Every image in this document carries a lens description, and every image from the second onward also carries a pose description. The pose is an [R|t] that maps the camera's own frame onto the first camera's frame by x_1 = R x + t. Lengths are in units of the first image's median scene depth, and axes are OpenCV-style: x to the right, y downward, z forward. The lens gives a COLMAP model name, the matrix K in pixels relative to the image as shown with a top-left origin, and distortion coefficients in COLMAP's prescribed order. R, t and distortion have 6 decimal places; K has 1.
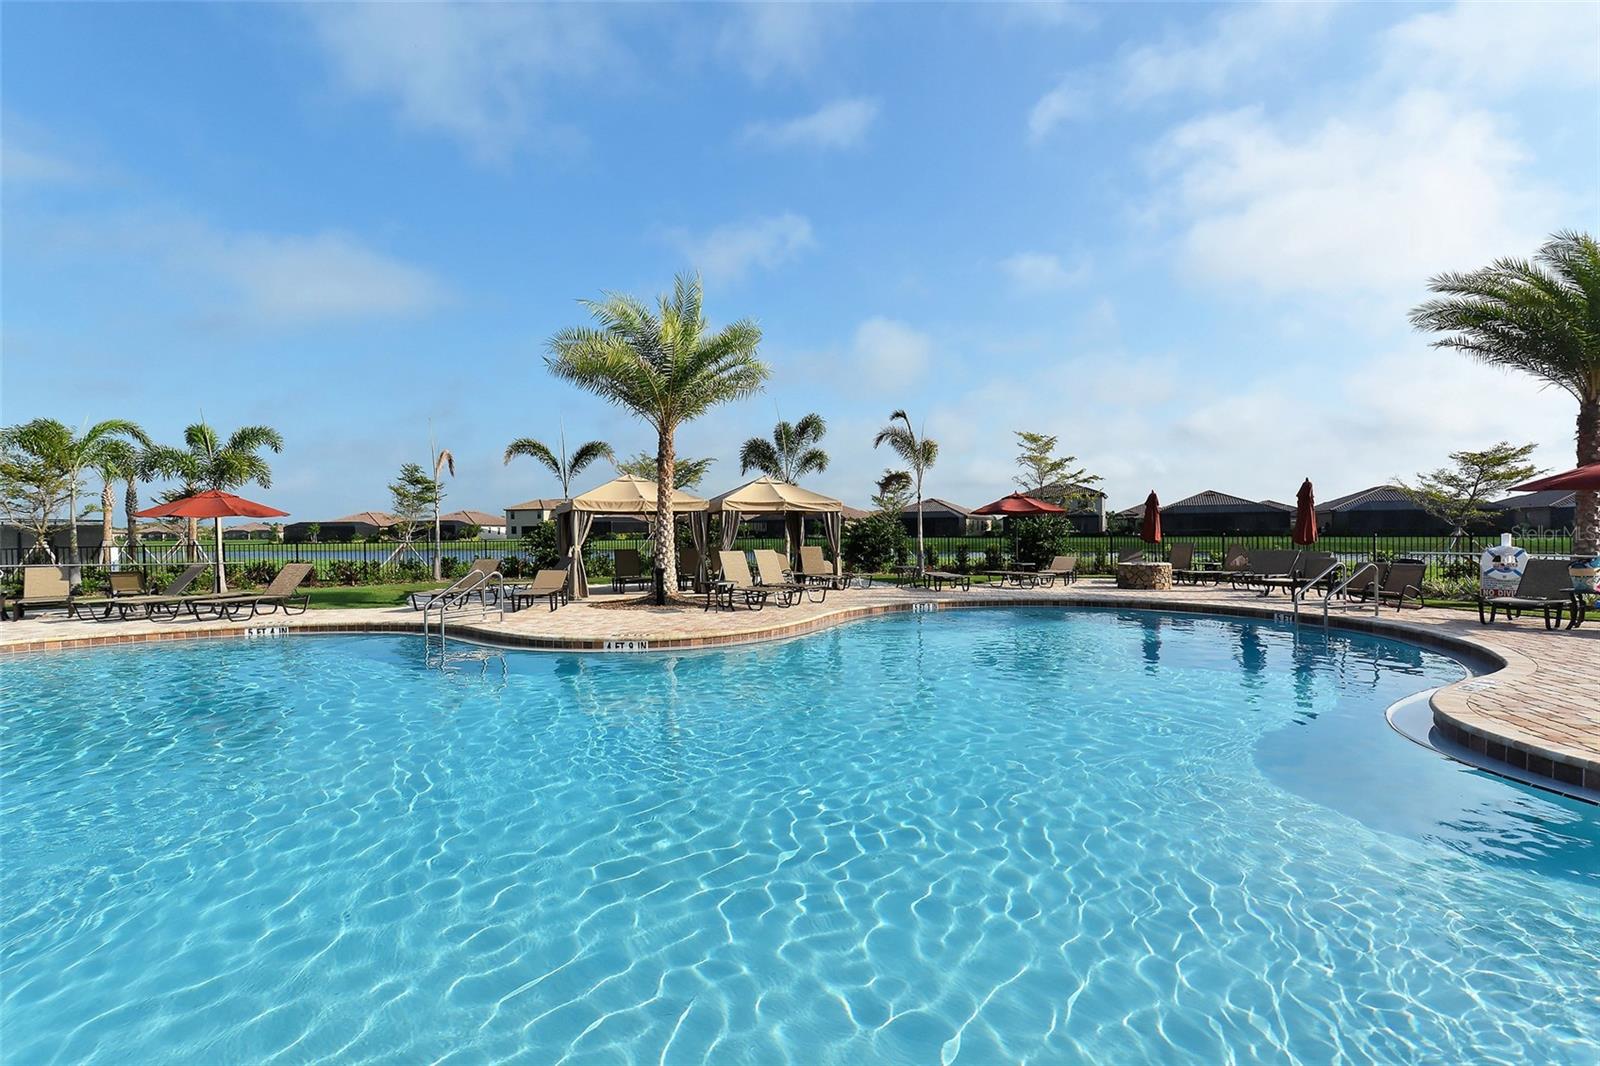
lens RADIAL K [[696.4, 0, 800.0], [0, 696.4, 533.0], [0, 0, 1]] dist [-0.000046, -0.000049]
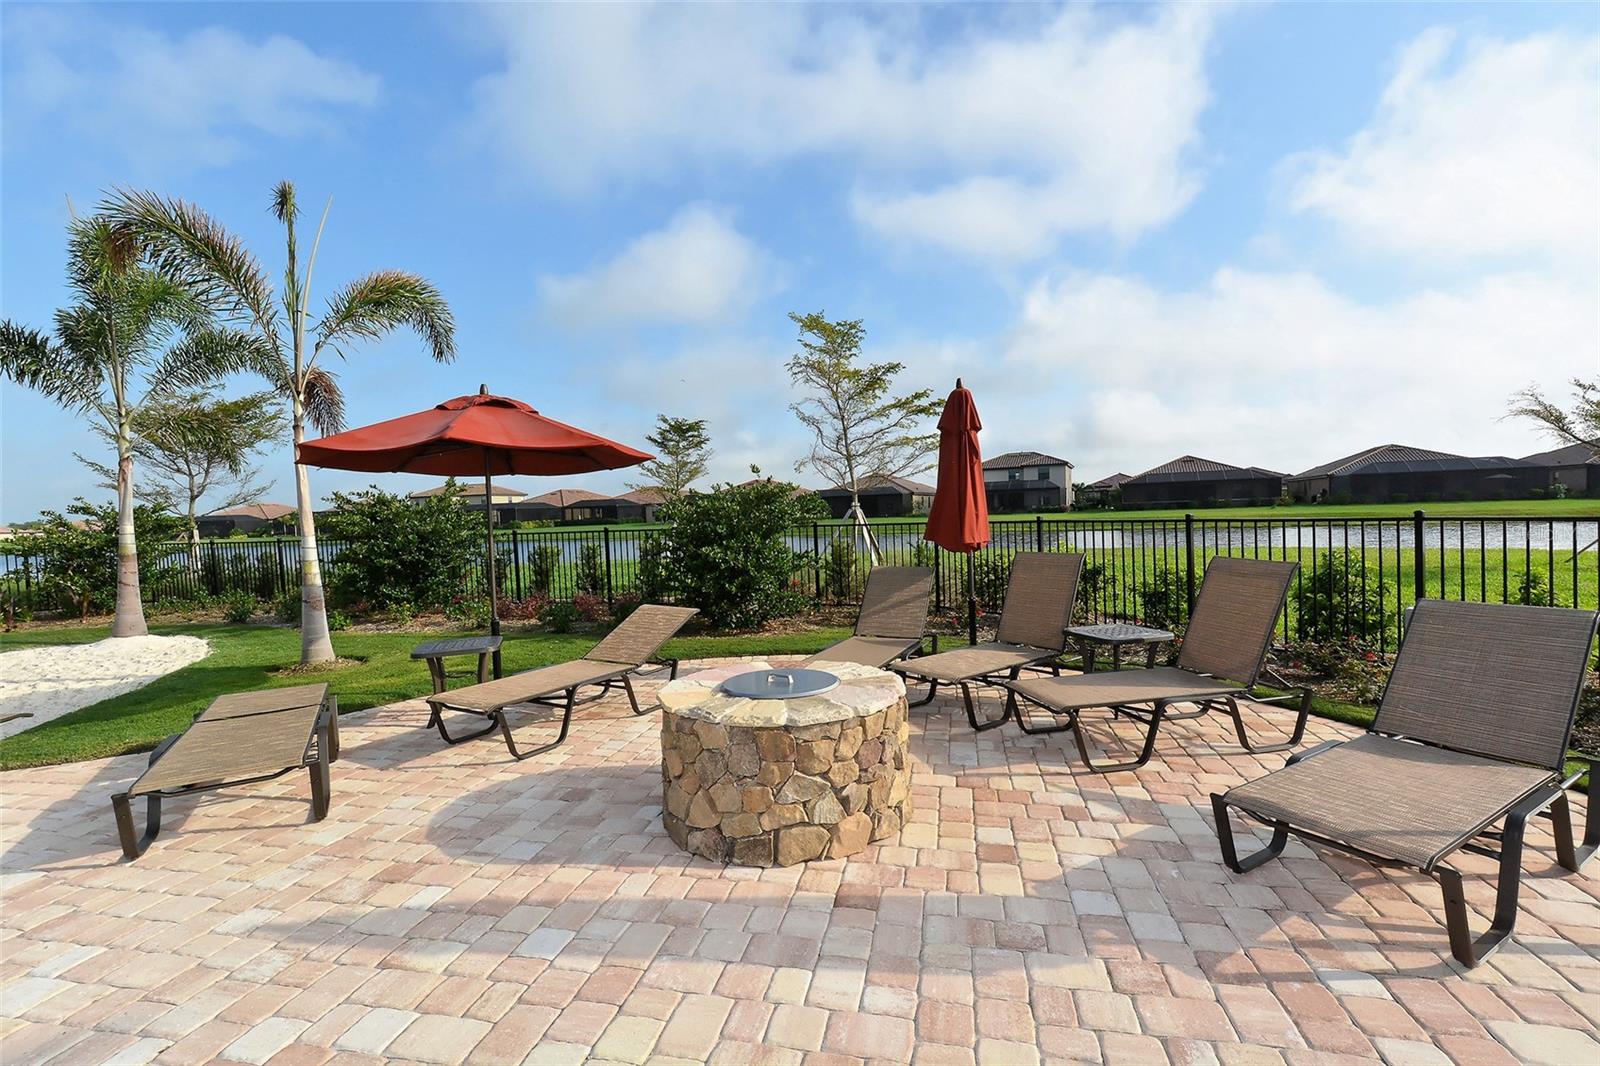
lens RADIAL K [[710.1, 0, 800.0], [0, 710.1, 533.0], [0, 0, 1]] dist [0.018457, -0.000088]
pose [[0.999260, -0.024334, 0.029788, 0.351478], [0.023524, 0.999352, 0.027254, -0.003874], [-0.030432, -0.026534, 0.999185, 0.566407]]
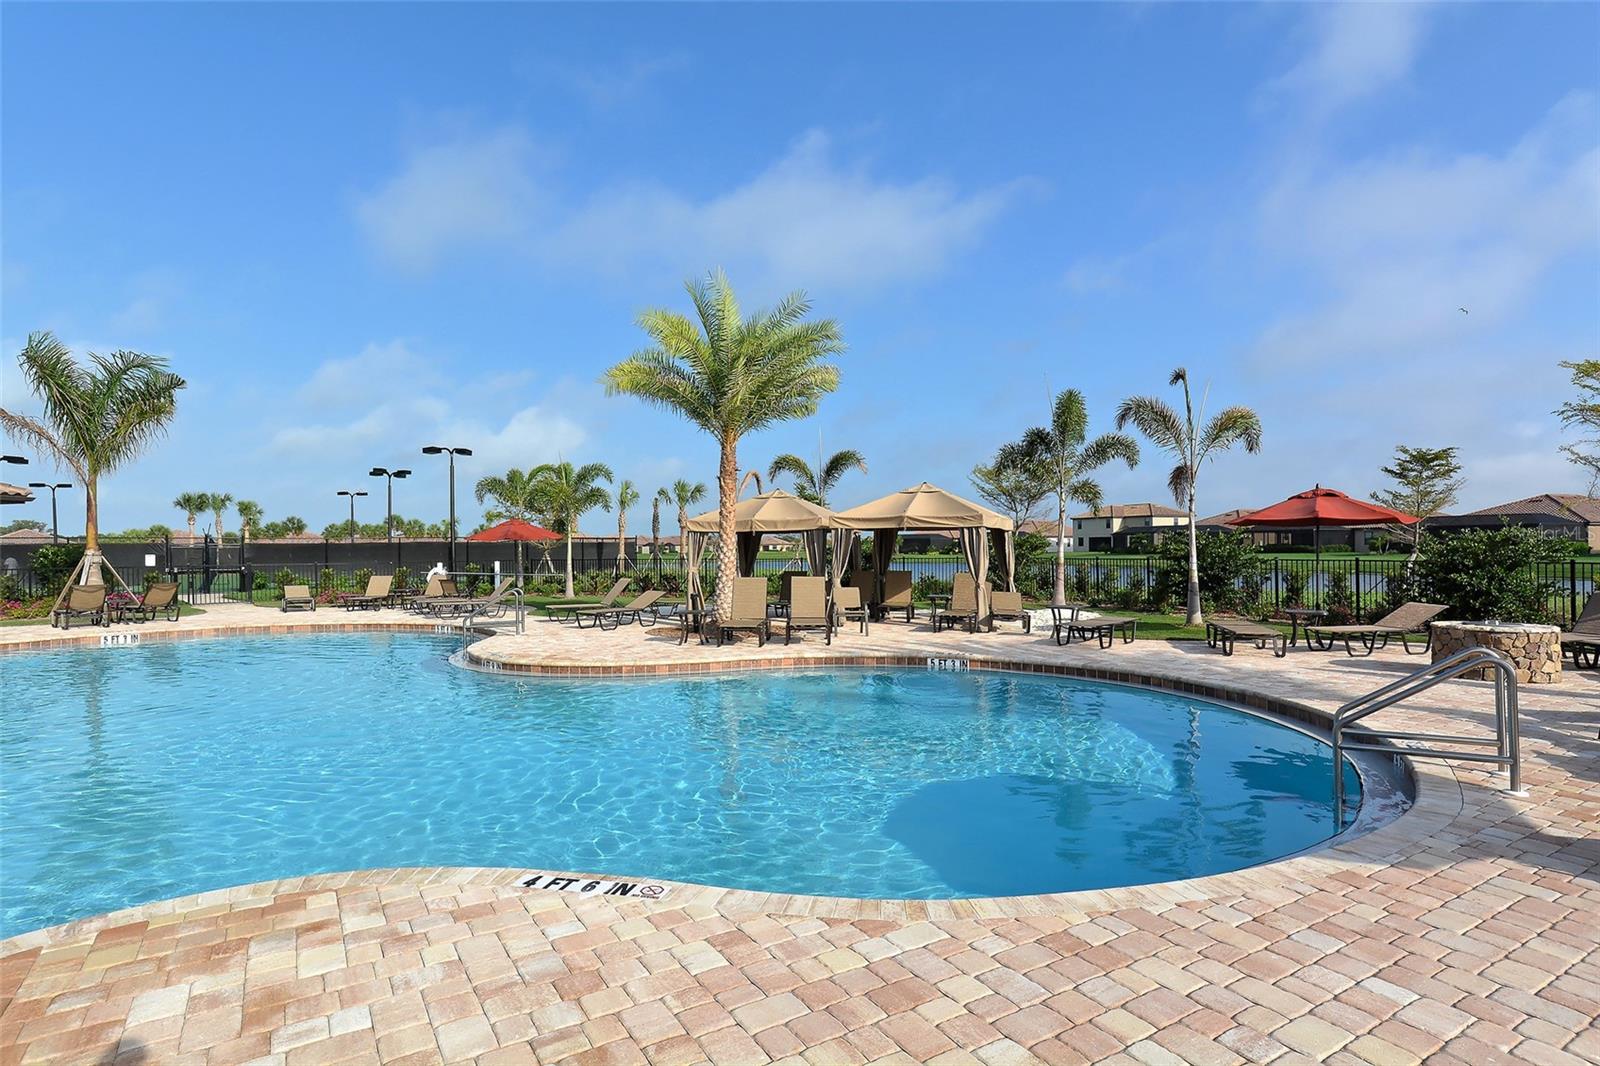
lens RADIAL K [[829.4, 0, 800.2], [0, 829.4, 550.2], [0, 0, 1]] dist [-0.010972, -0.000131]
pose [[0.718171, 0.005672, -0.695844, 0.389104], [-0.000624, 0.999972, 0.007507, -0.009436], [0.695867, -0.004957, 0.718154, 0.170257]]
